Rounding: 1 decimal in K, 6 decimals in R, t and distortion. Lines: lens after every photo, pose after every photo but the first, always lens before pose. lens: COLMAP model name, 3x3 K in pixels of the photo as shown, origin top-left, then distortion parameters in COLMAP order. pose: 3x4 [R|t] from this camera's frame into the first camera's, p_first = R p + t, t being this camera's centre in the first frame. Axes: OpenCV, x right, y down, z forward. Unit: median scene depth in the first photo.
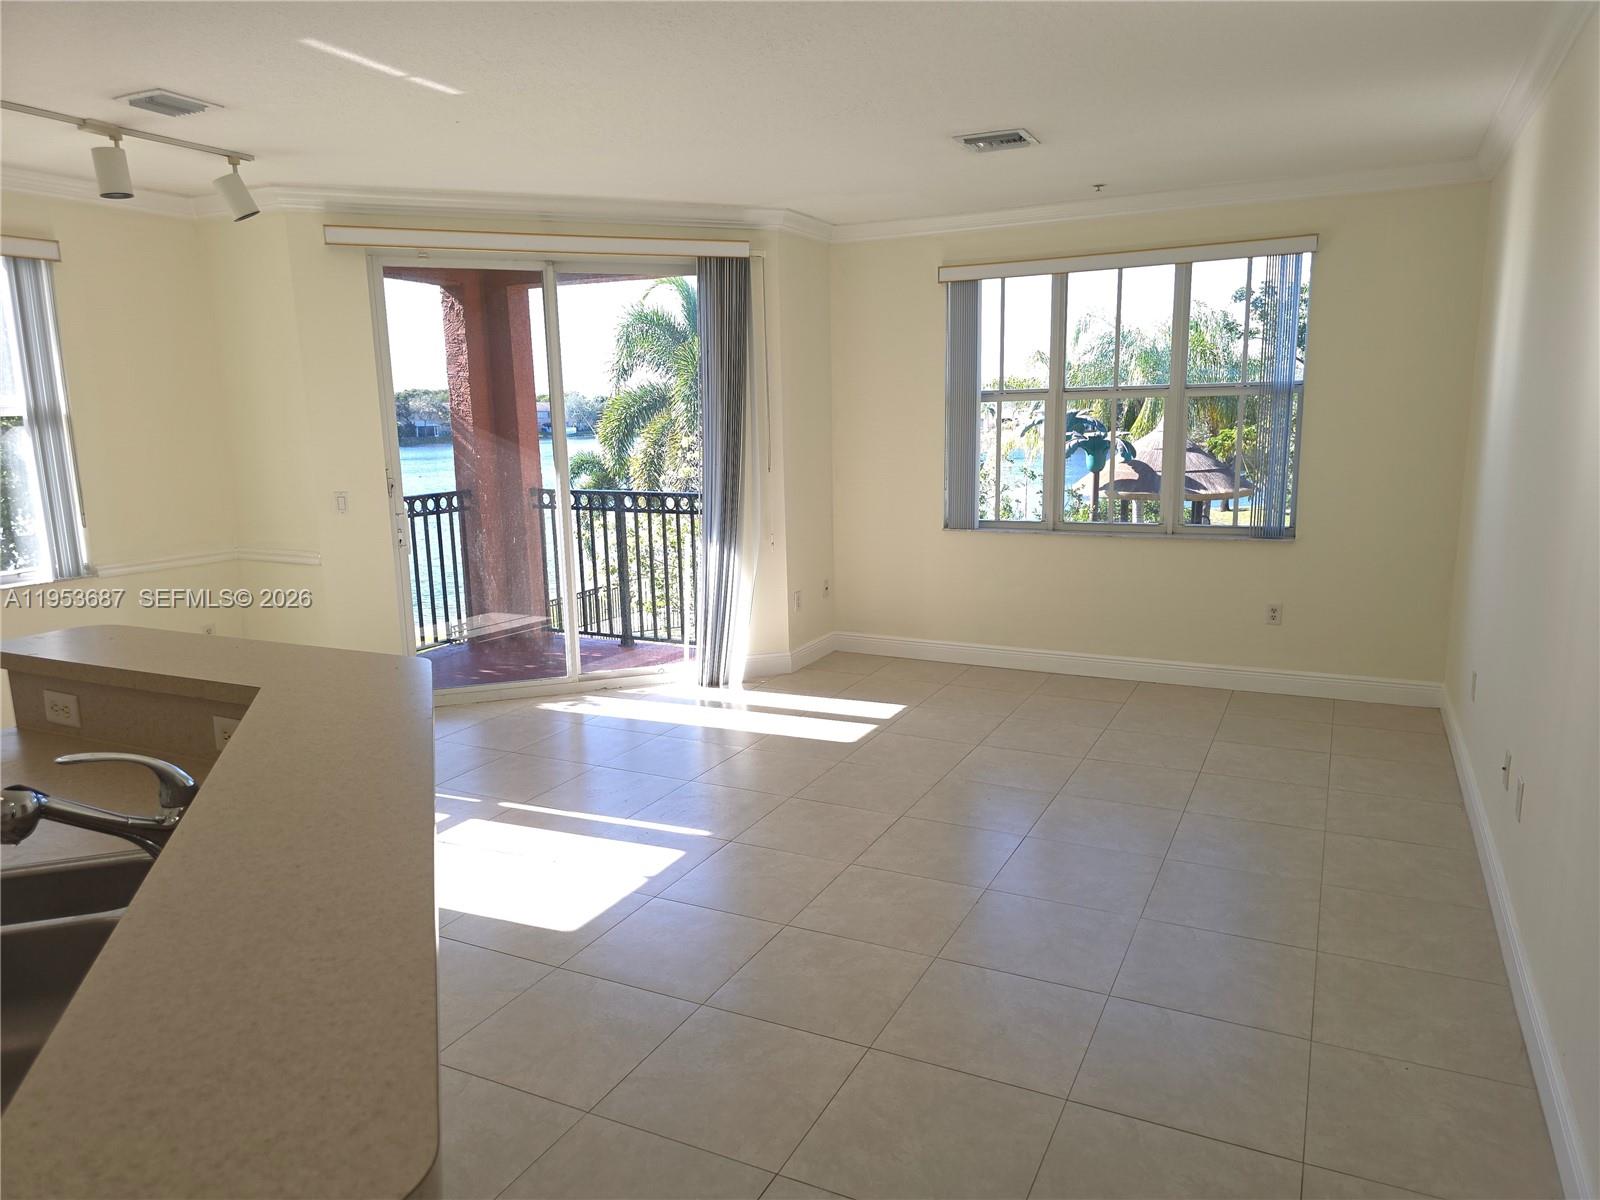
lens RADIAL K [[1074.3, 0, 800.0], [0, 1074.3, 600.0], [0, 0, 1]] dist [0.081879, -0.000107]
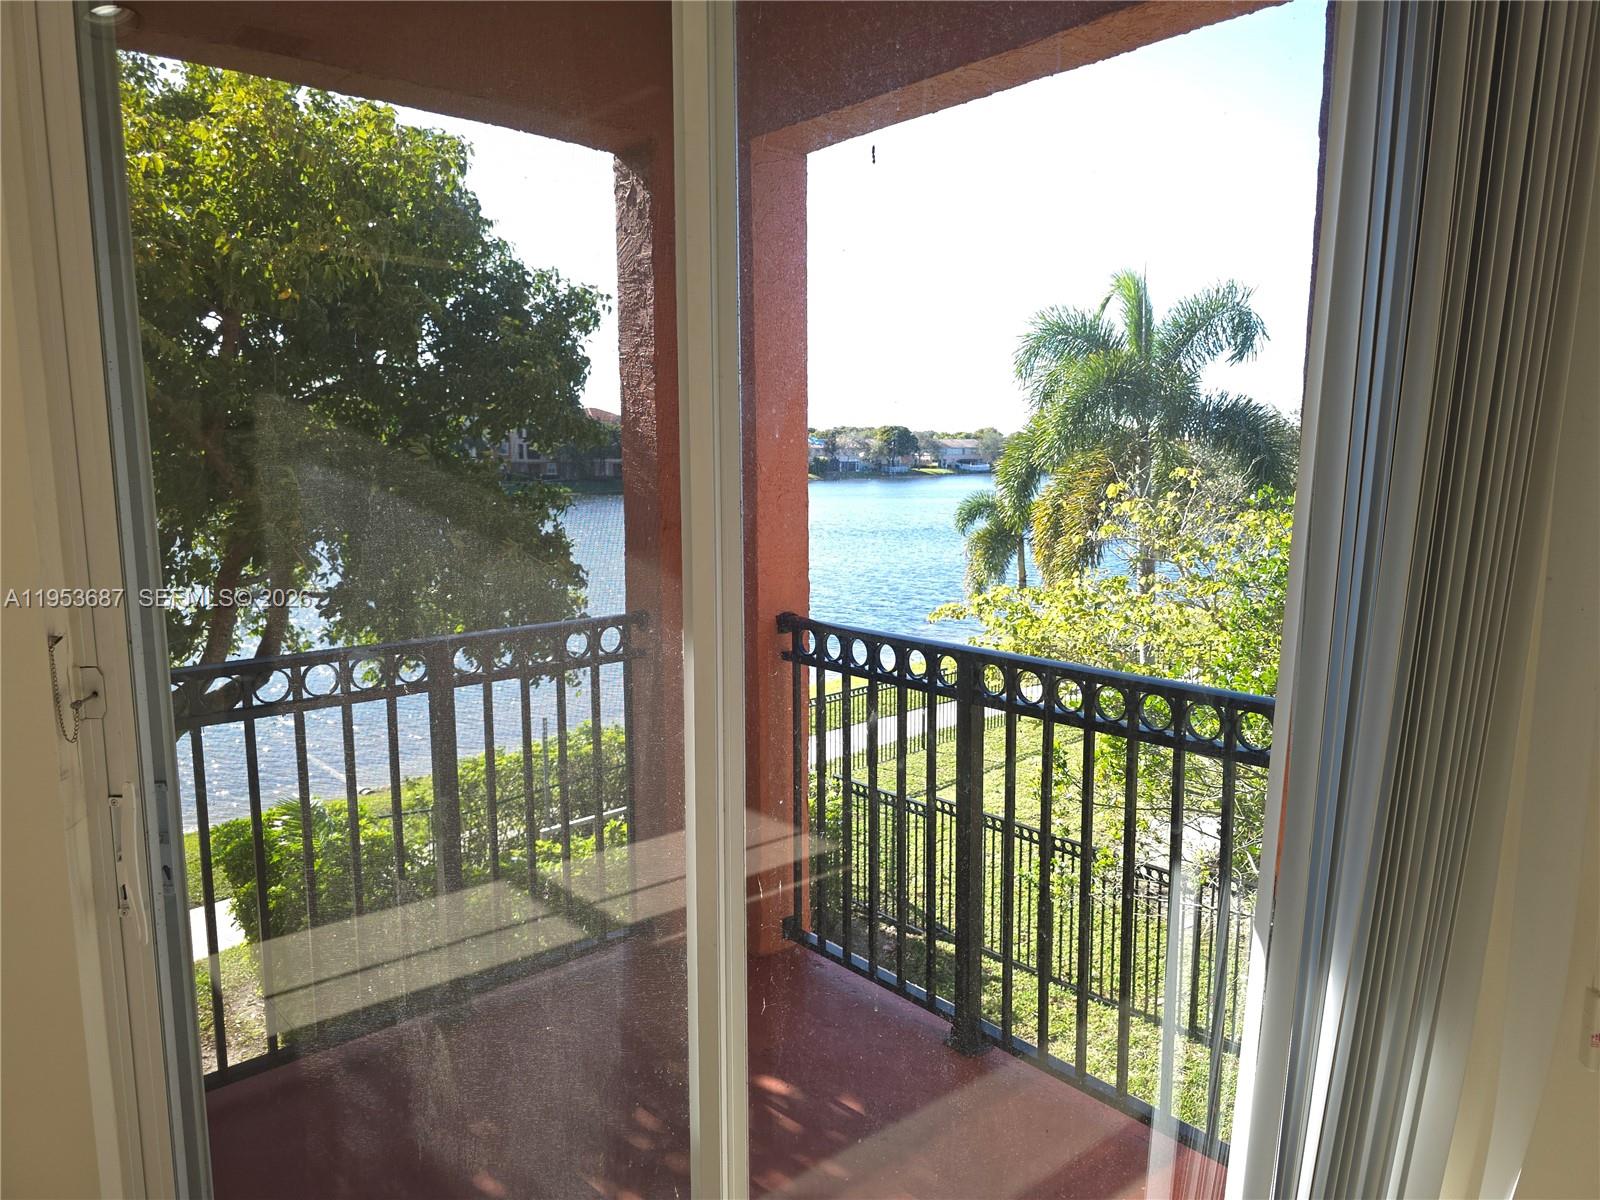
lens RADIAL K [[1074.3, 0, 800.0], [0, 1074.3, 600.0], [0, 0, 1]] dist [0.081879, -0.000107]
pose [[0.930961, 0.070163, -0.358313, -0.089784], [-0.082016, 0.996469, -0.017967, -0.106296], [0.355787, 0.046114, 0.933429, 0.623023]]
